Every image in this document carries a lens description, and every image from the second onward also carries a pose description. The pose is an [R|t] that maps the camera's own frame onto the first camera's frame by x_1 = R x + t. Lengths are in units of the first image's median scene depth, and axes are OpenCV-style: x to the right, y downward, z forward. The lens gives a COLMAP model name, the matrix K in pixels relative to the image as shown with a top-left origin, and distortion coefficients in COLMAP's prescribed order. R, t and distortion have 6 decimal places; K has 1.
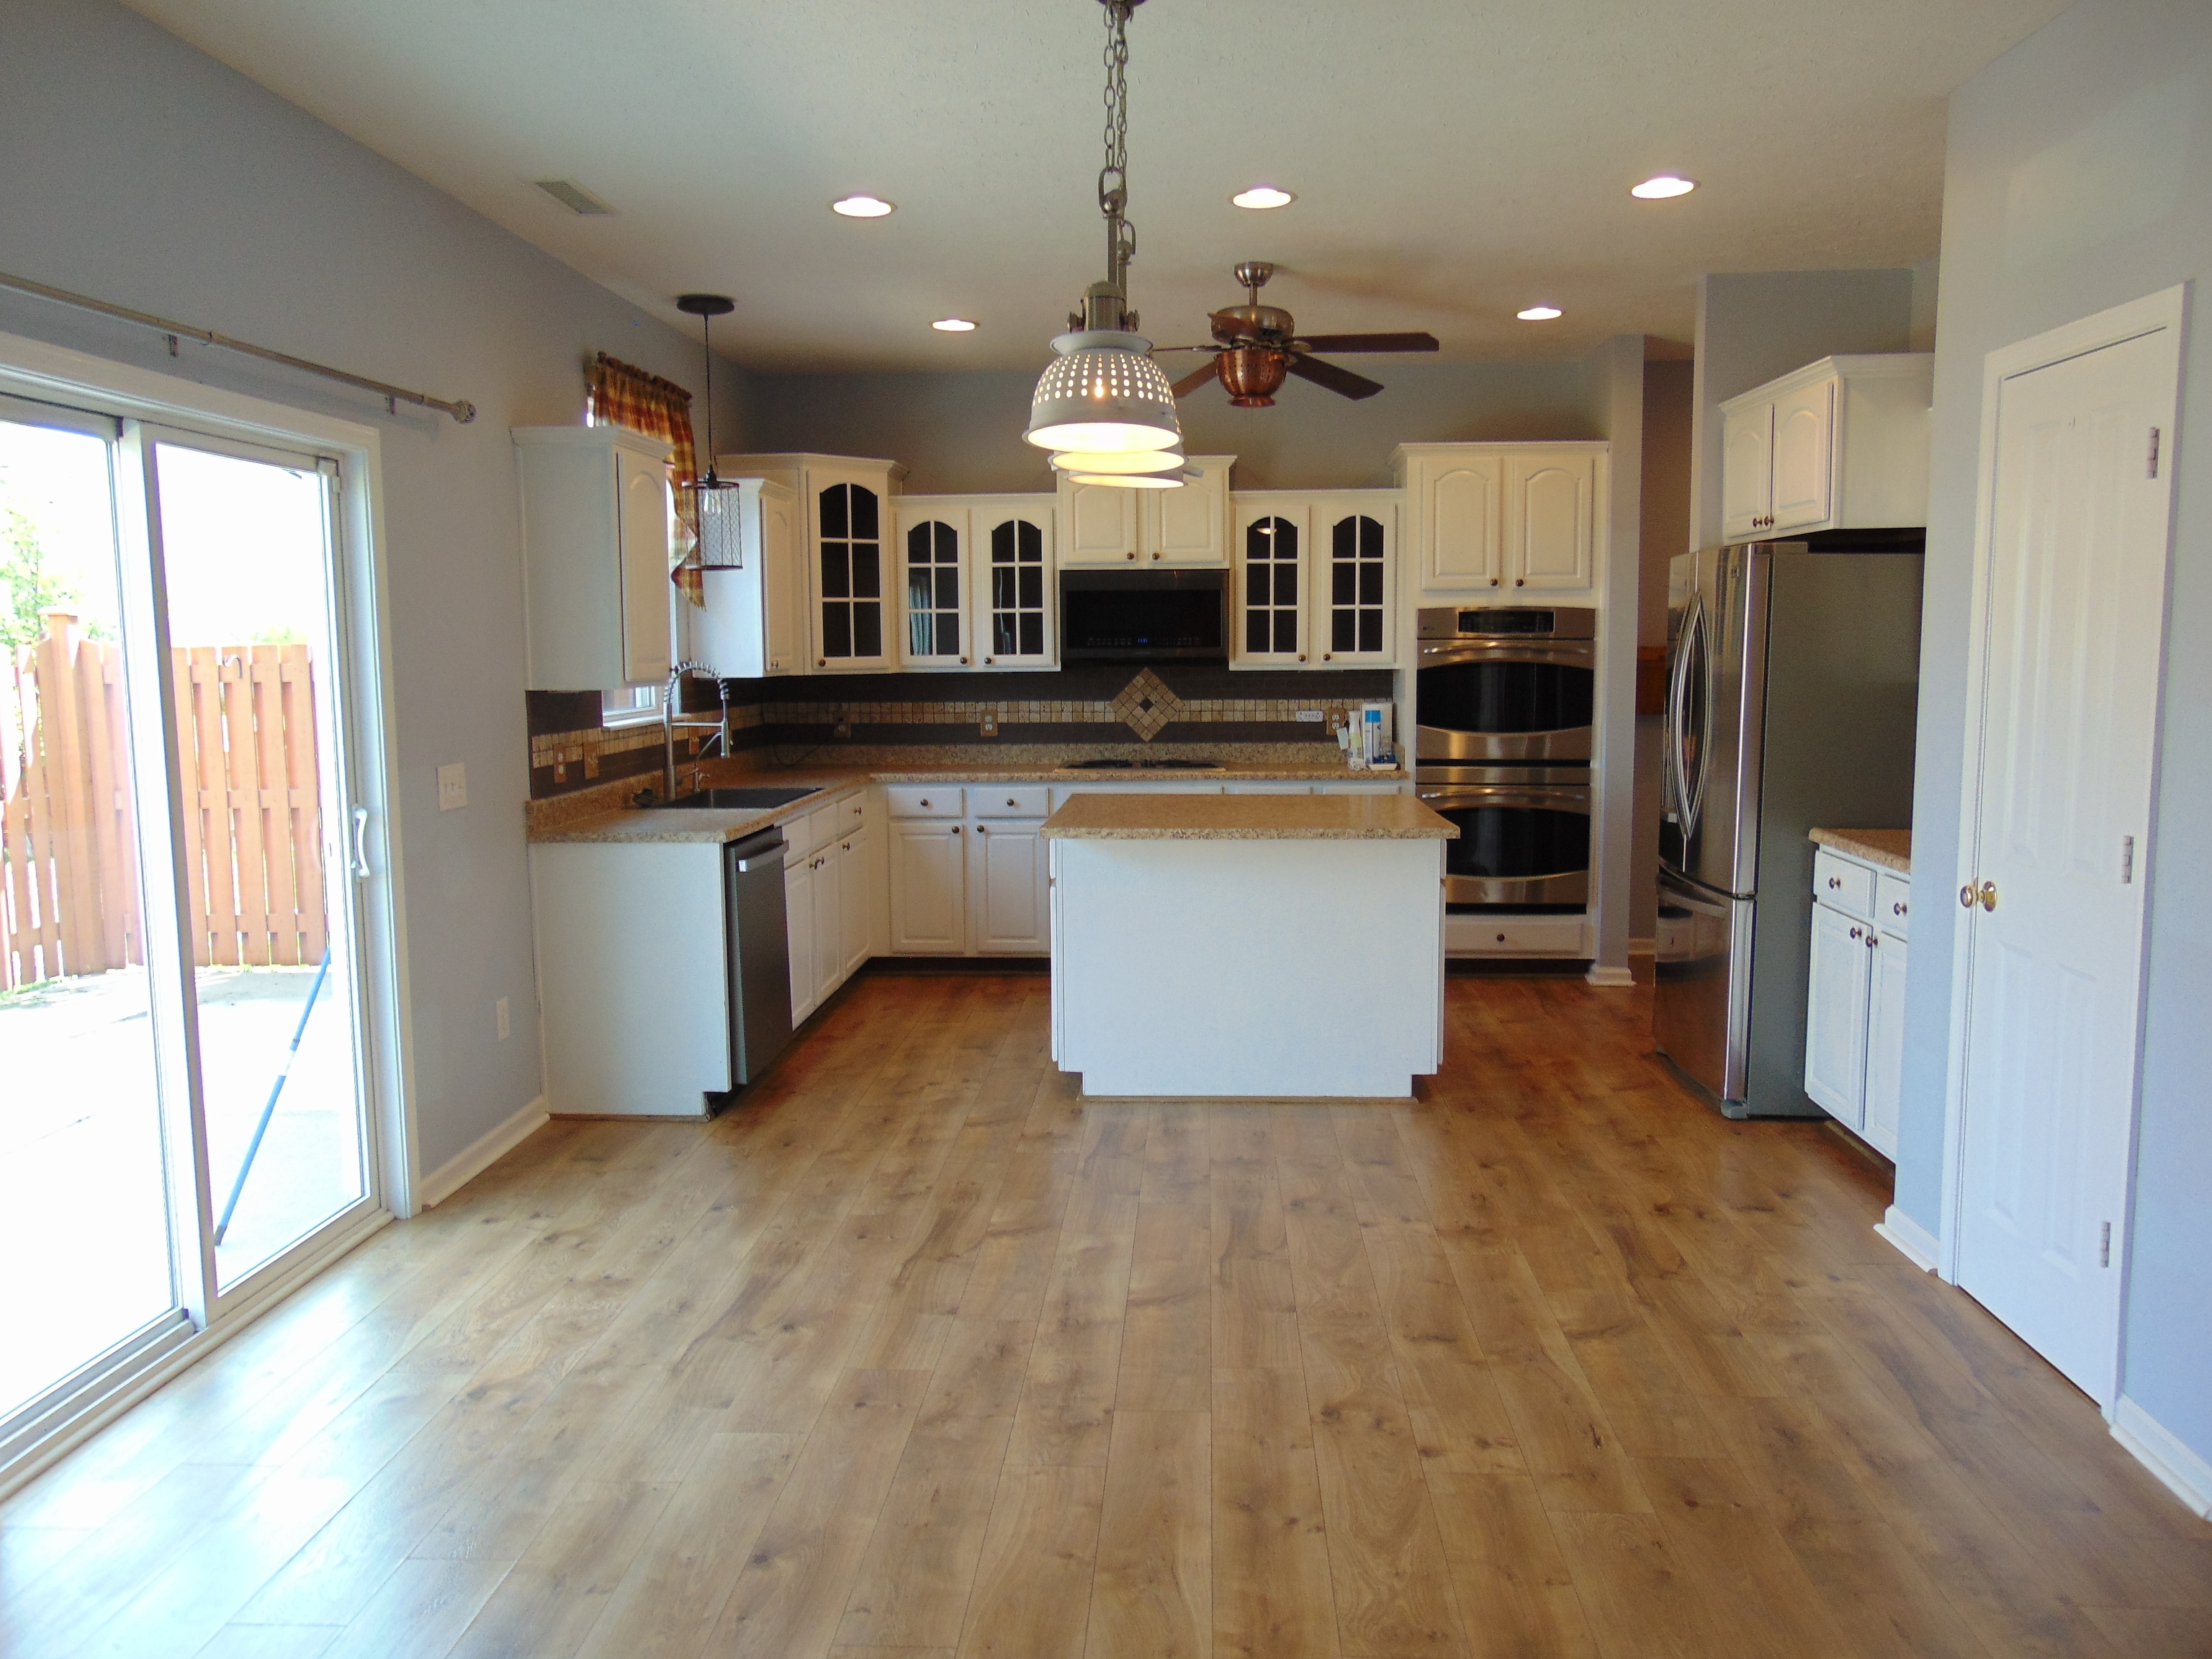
lens RADIAL K [[1657.3, 0, 1106.0], [0, 1657.3, 828.9], [0, 0, 1]] dist [-0.031360, 0.044166]
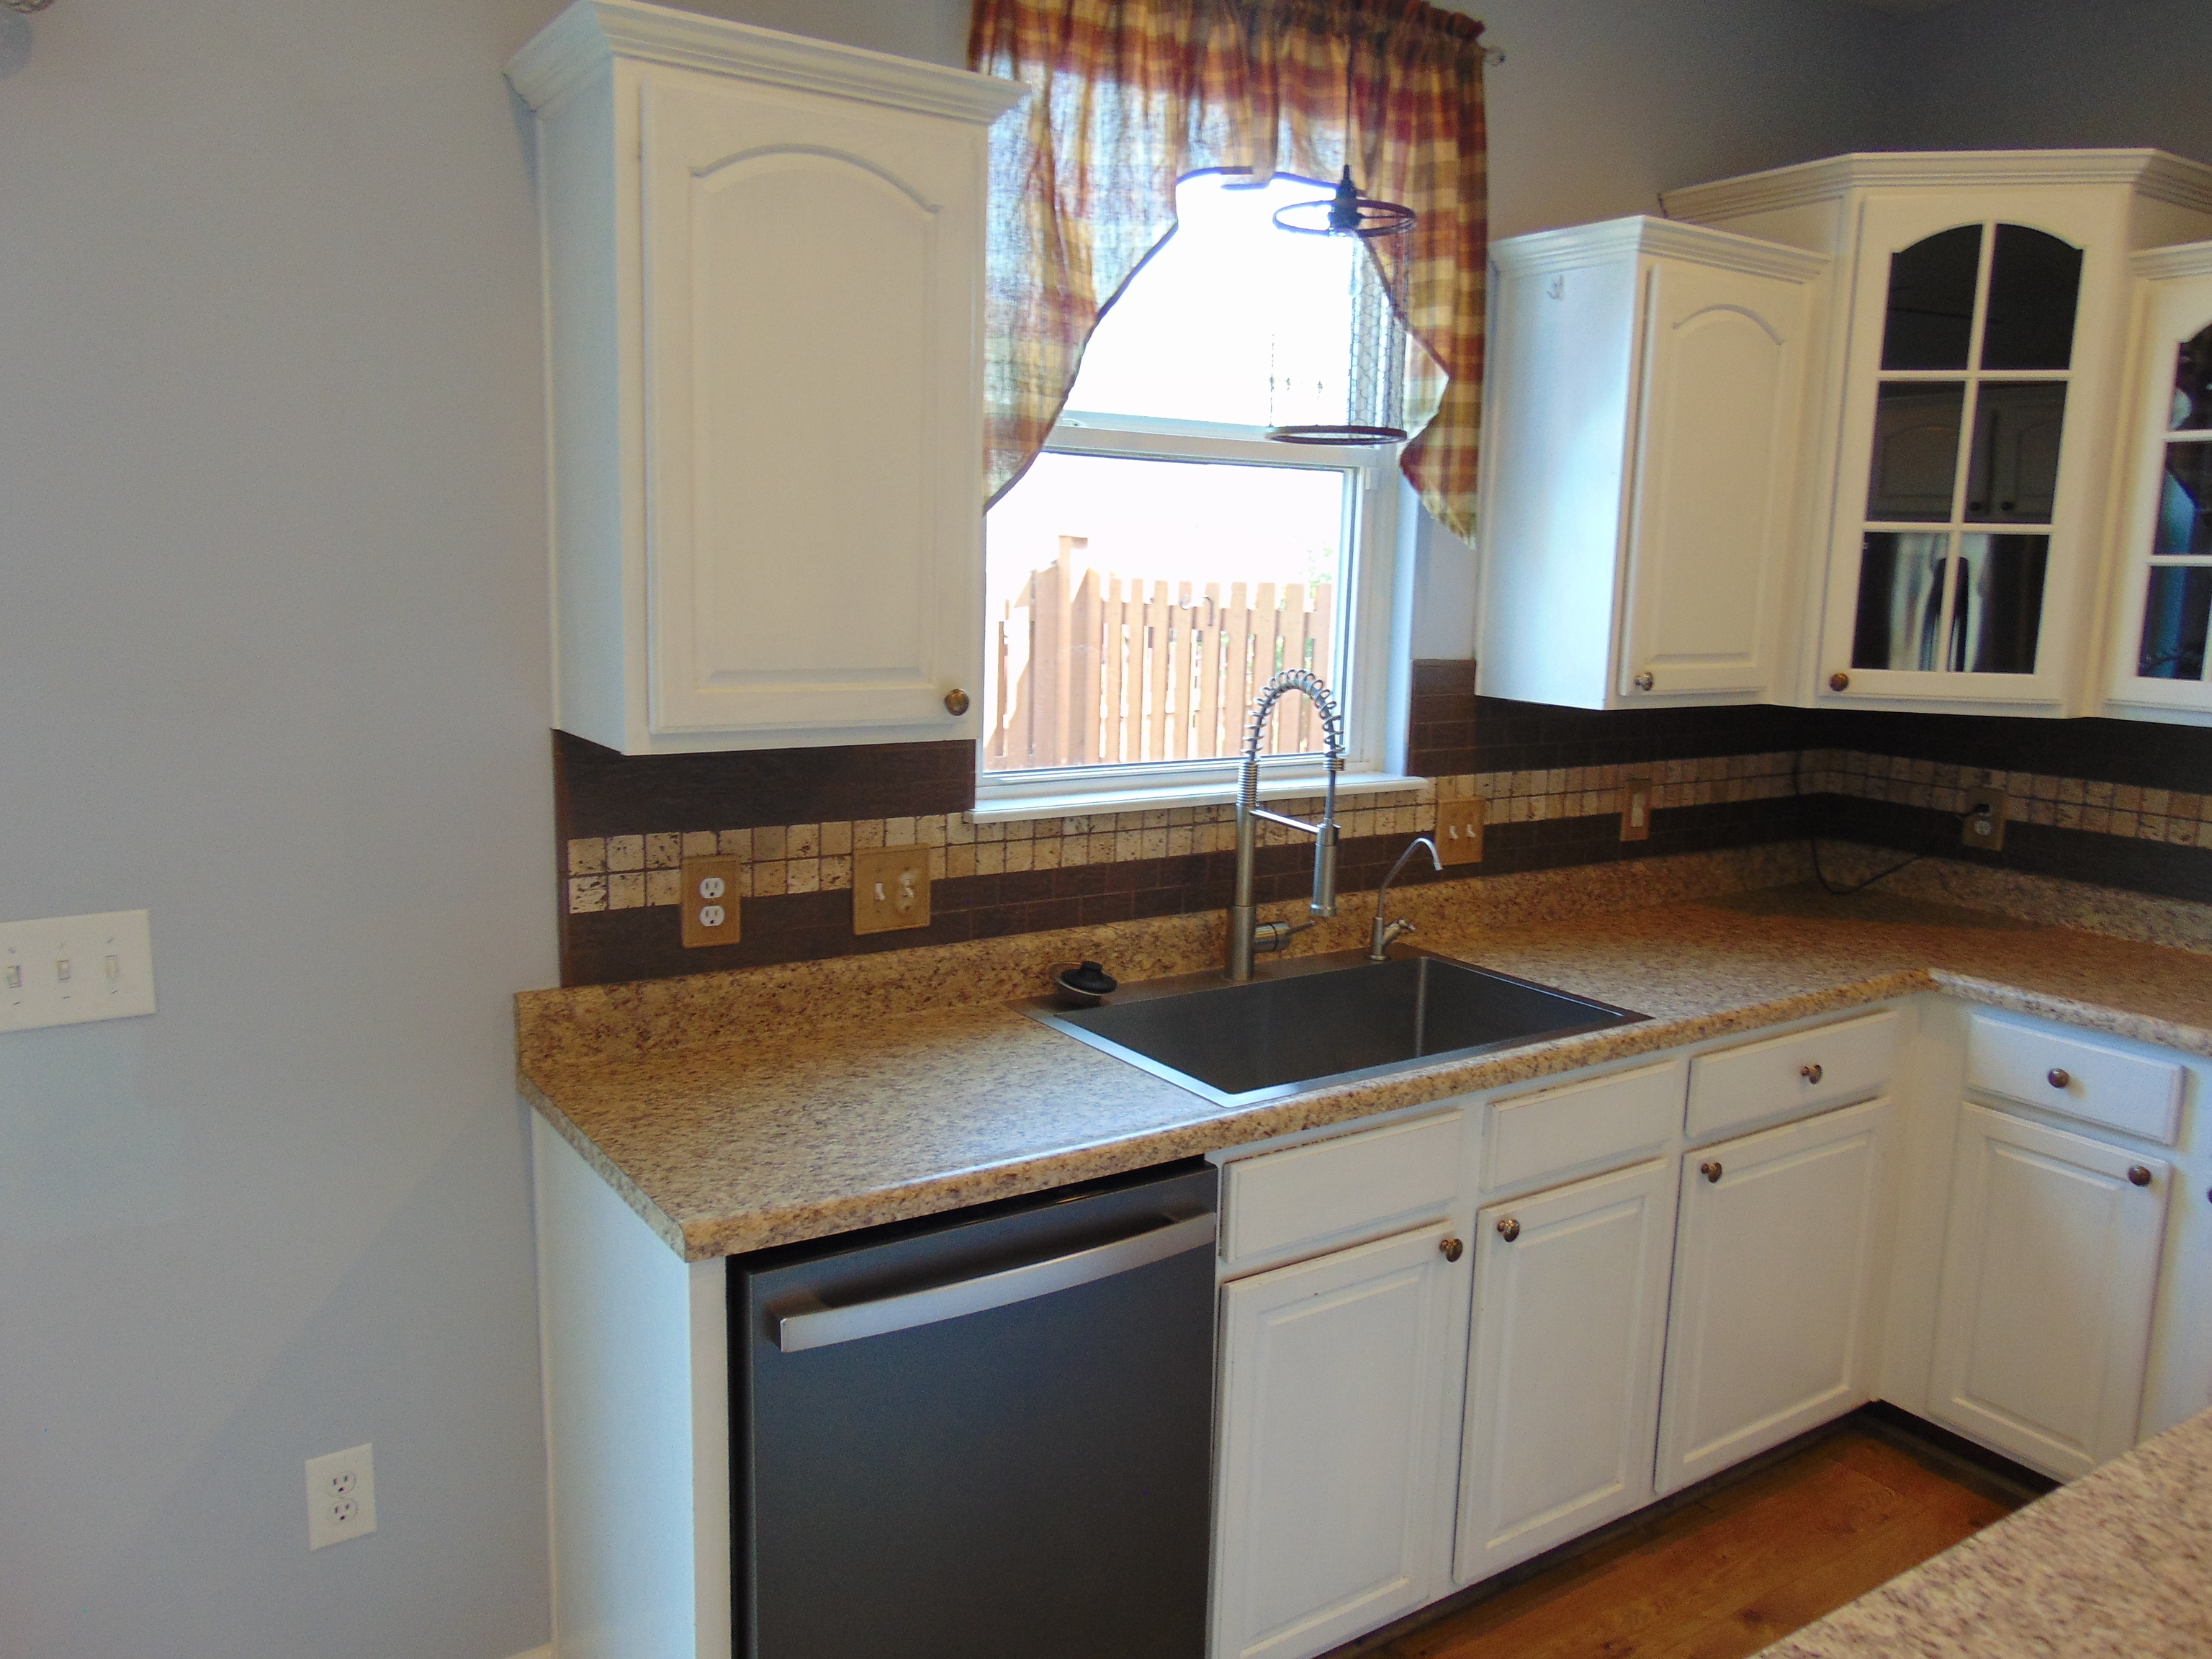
lens RADIAL K [[1657.3, 0, 1100.6], [0, 1657.3, 819.7], [0, 0, 1]] dist [-0.031360, 0.044166]
pose [[0.606340, 0.147446, -0.781417, 0.040376], [-0.120160, 0.988365, 0.093257, -0.082033], [0.786075, 0.037349, 0.617002, 0.603222]]
